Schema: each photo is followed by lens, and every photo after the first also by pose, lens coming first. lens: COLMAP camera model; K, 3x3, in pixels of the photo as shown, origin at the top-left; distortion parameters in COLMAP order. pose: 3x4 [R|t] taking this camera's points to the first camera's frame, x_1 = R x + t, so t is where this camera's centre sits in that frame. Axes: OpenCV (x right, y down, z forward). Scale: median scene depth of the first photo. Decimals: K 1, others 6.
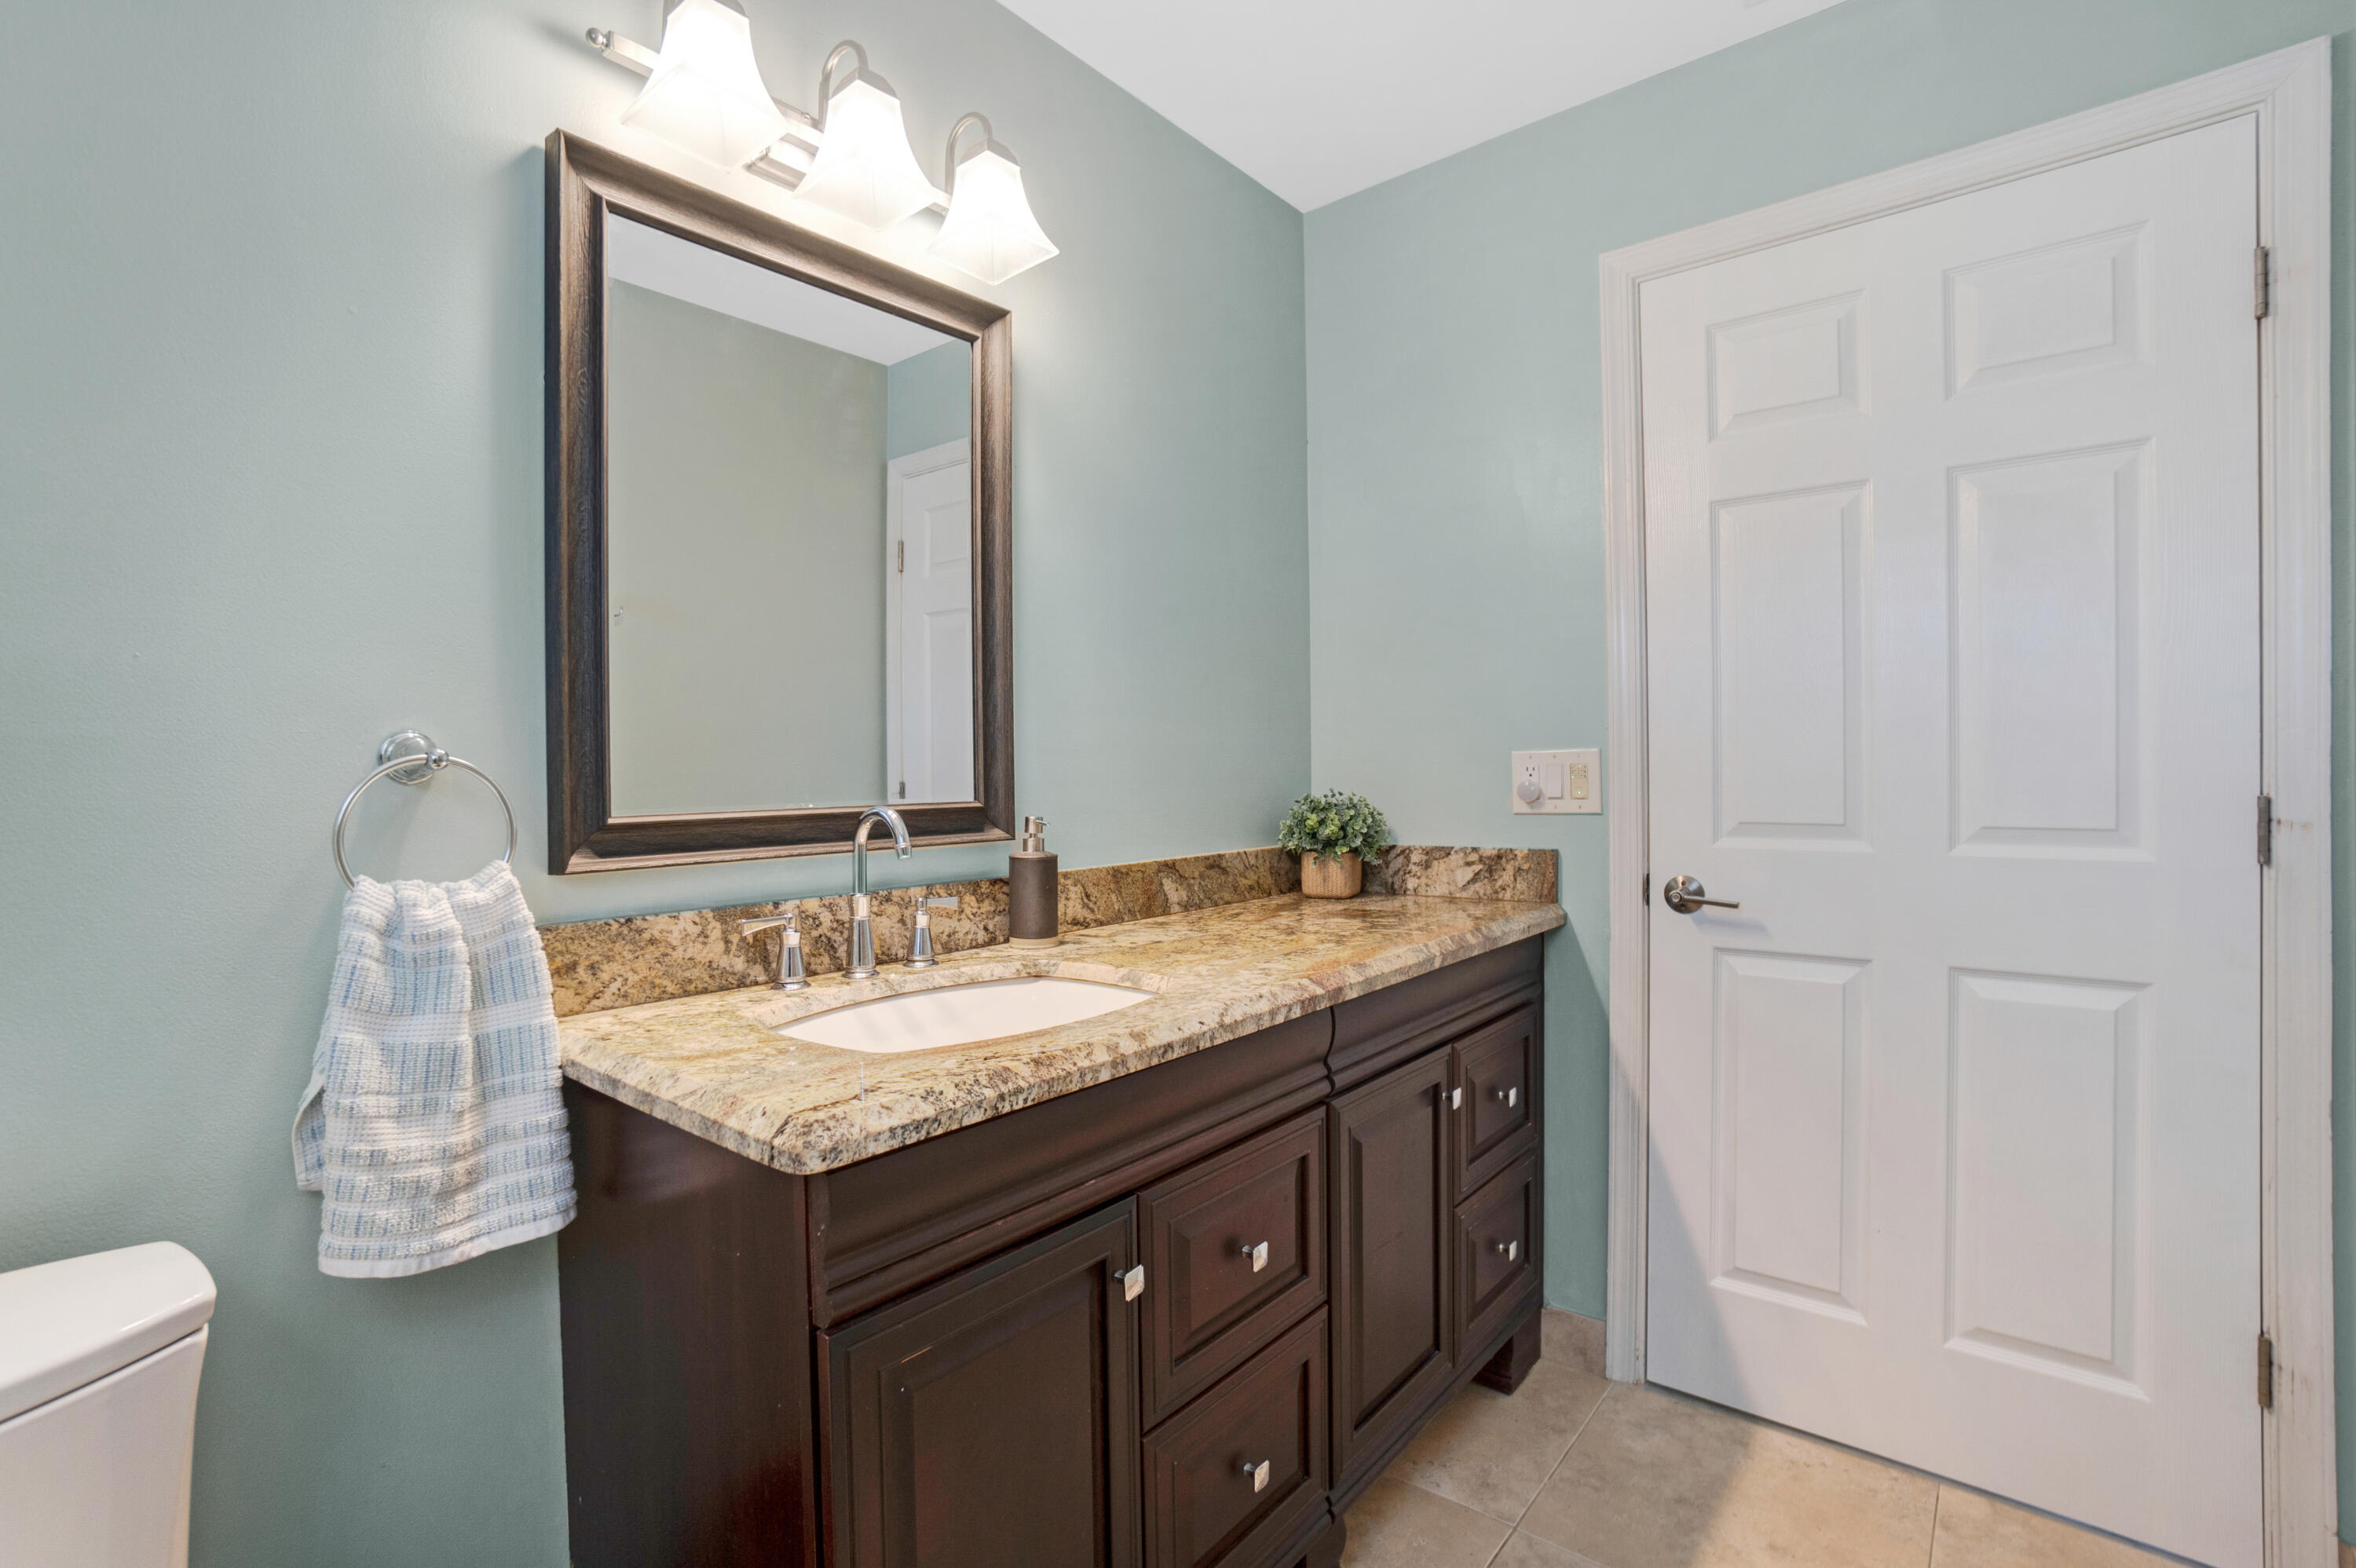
lens RADIAL K [[1080.4, 0, 1156.2], [0, 1080.4, 778.4], [0, 0, 1]] dist [-0.070709, 0.027129]
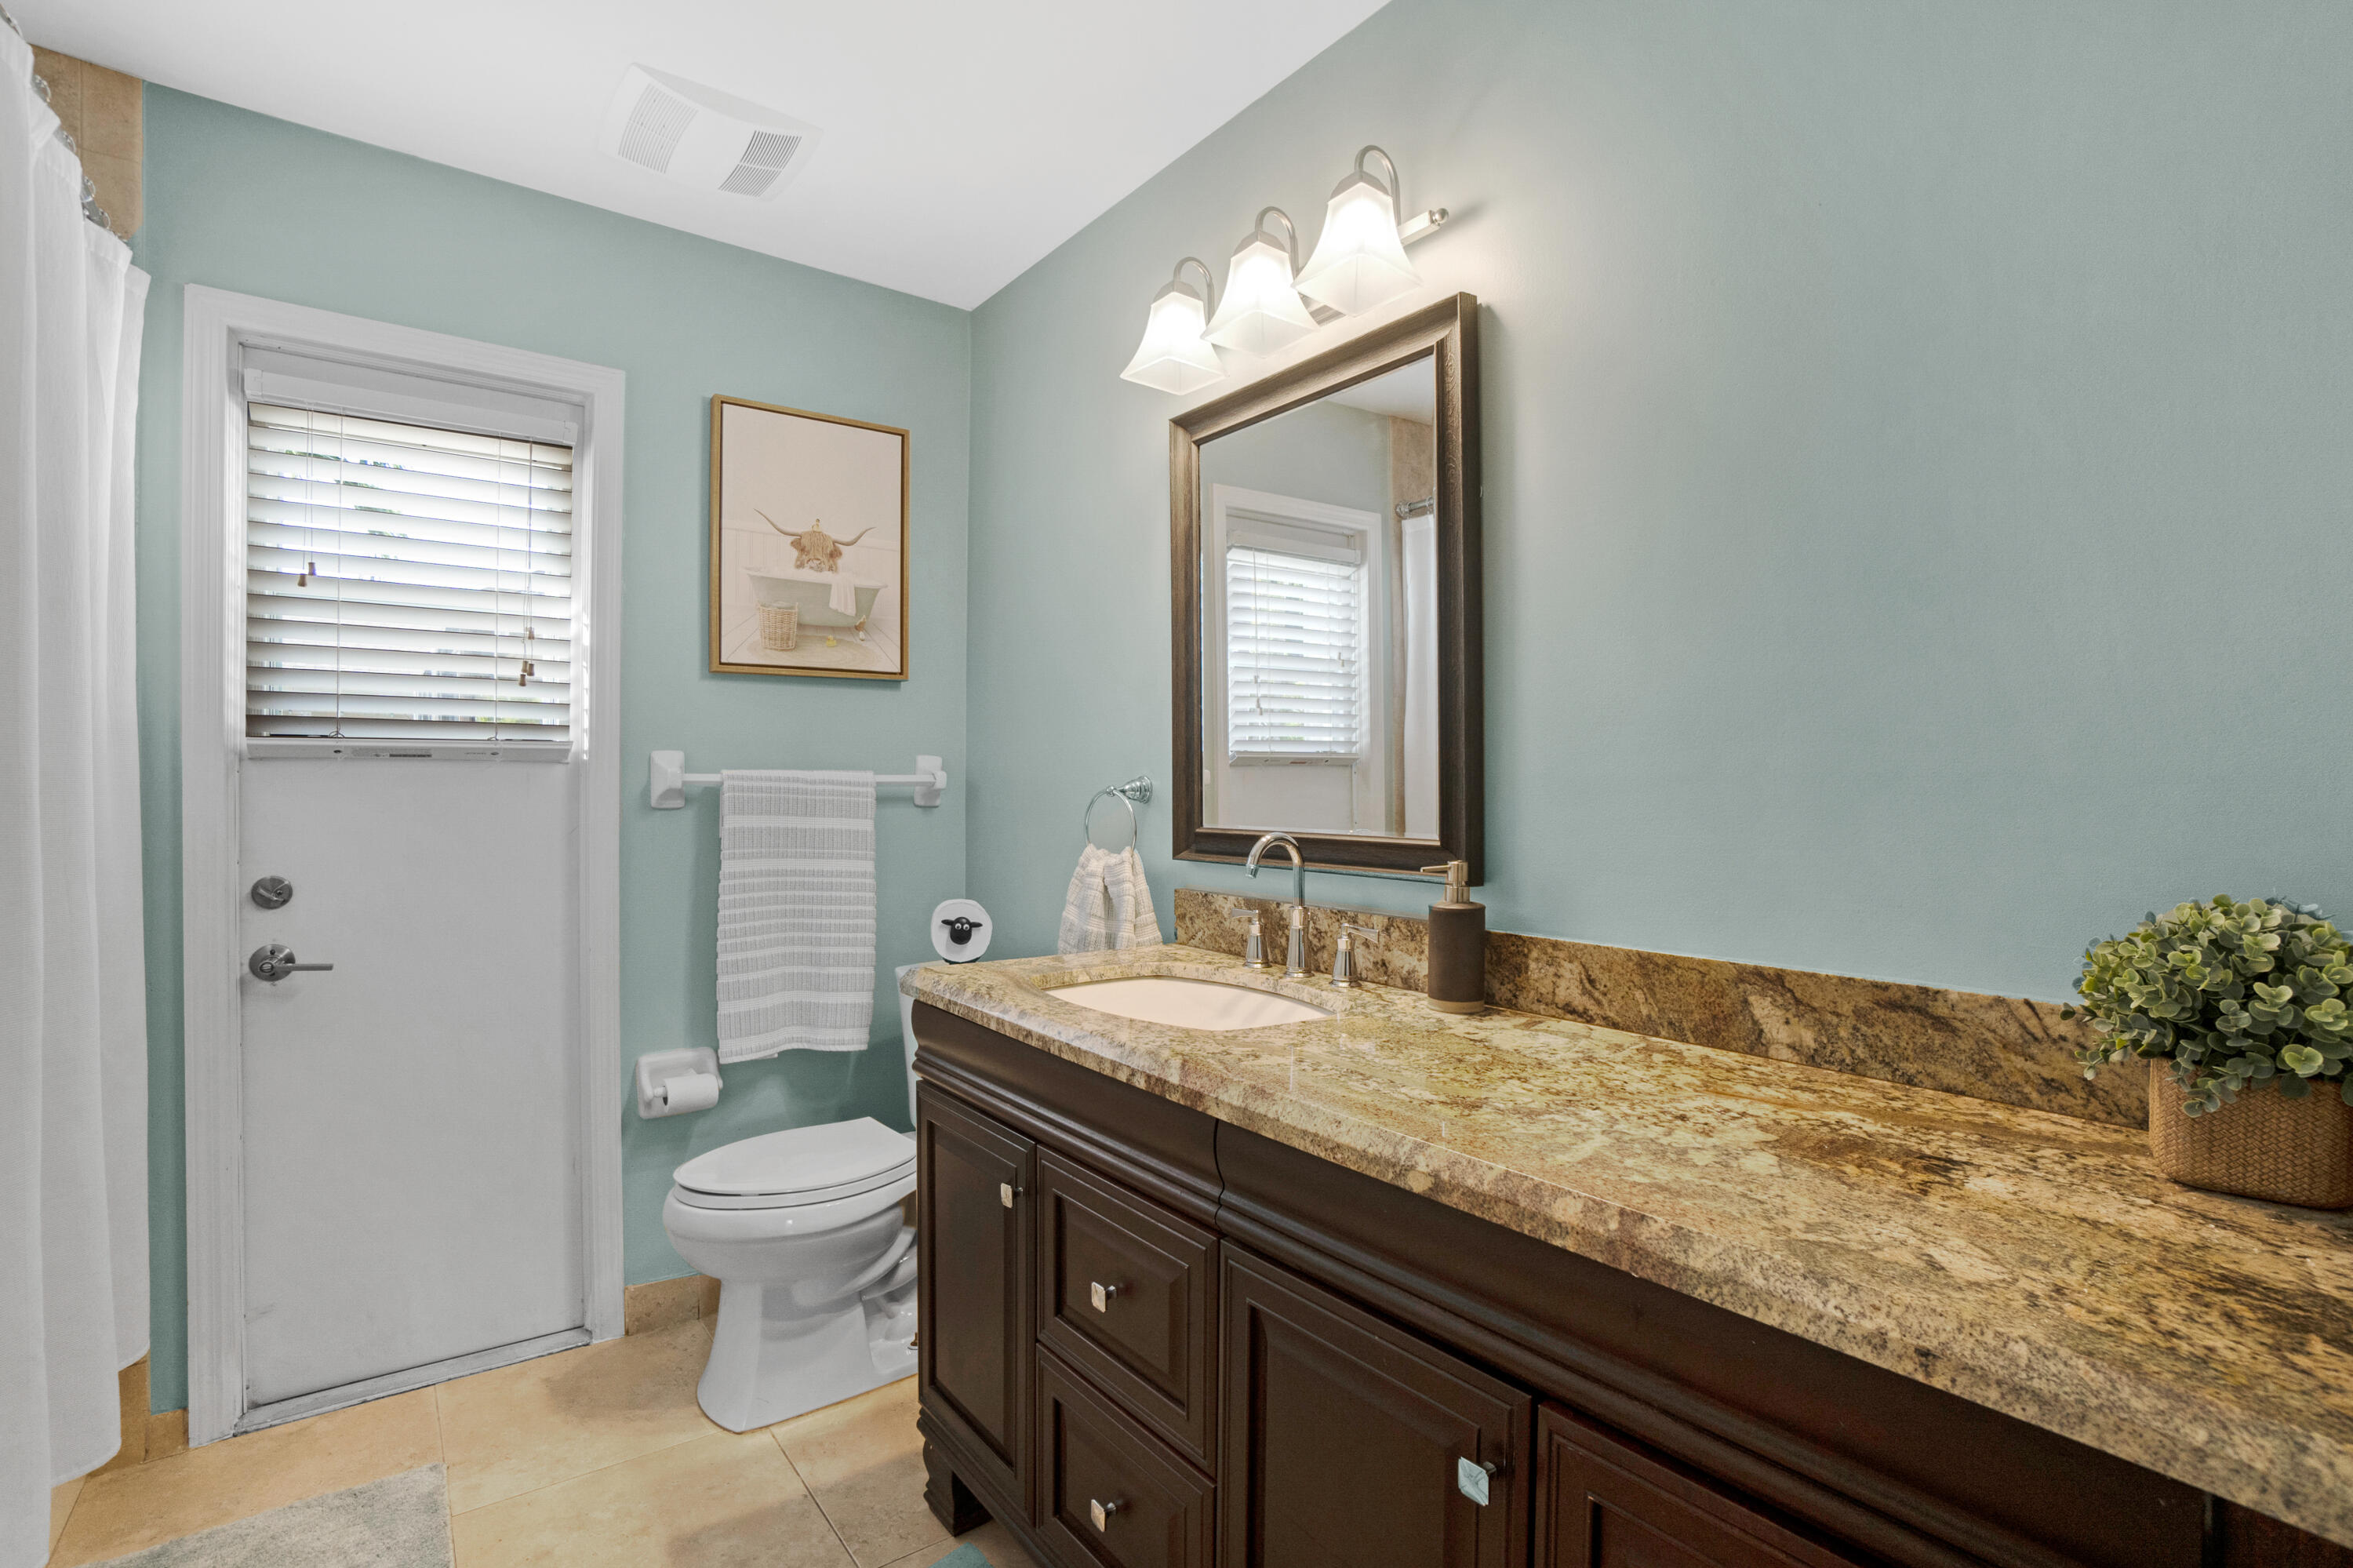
lens RADIAL K [[1079.2, 0, 1154.7], [0, 1079.2, 778.4], [0, 0, 1]] dist [-0.070709, 0.027129]
pose [[-0.227954, 0.007067, -0.973646, 0.826119], [-0.009897, 0.999905, 0.009575, -0.041081], [0.973622, 0.011819, -0.227863, 0.989682]]
